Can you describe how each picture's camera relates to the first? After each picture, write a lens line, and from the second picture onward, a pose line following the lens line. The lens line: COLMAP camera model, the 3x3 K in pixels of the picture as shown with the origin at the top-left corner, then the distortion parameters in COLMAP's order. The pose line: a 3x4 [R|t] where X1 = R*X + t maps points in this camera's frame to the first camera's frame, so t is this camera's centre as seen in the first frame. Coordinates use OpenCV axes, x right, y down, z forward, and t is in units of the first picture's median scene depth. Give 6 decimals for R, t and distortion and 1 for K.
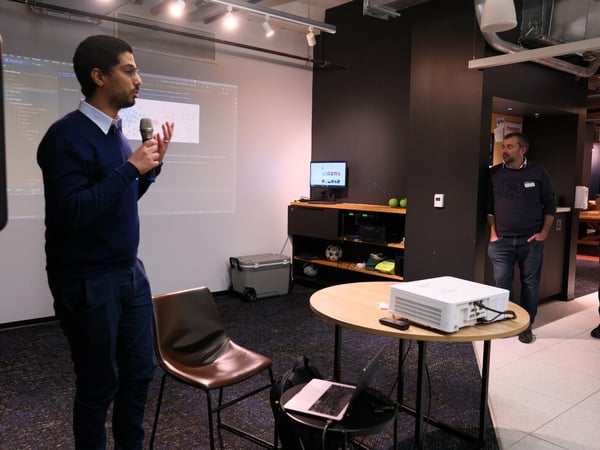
lens RADIAL K [[517.3, 0, 269.5], [0, 517.3, 222.2], [0, 0, 1]] dist [-0.007490, 0.003142]
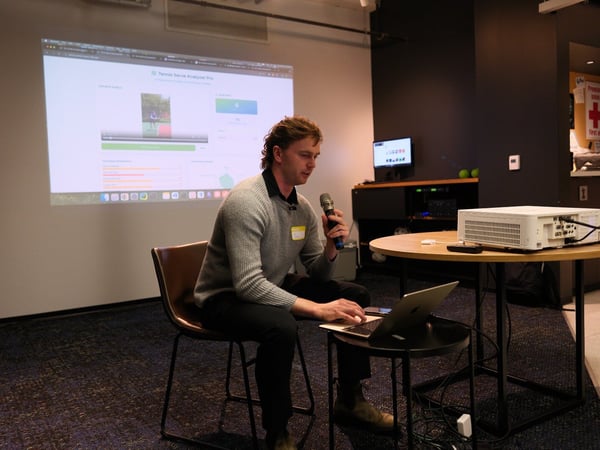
lens RADIAL K [[518.0, 0, 283.6], [0, 518.0, 225.0], [0, 0, 1]] dist [-0.007058, 0.005317]
pose [[0.992680, -0.049471, -0.110177, 0.018951], [0.045896, 0.998341, -0.034758, 0.087916], [0.111714, 0.029446, 0.993304, 0.051700]]
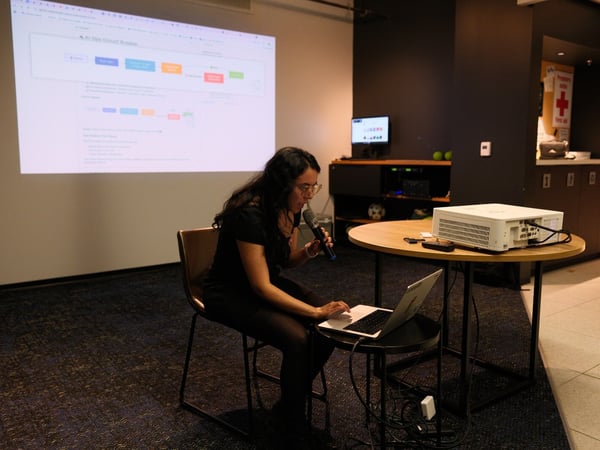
lens RADIAL K [[517.2, 0, 304.5], [0, 517.2, 224.7], [0, 0, 1]] dist [-0.004708, 0.000301]
pose [[0.999724, -0.013313, -0.019367, 0.010472], [0.014077, 0.999106, 0.039870, 0.059634], [0.018819, -0.040132, 0.999017, 0.036394]]
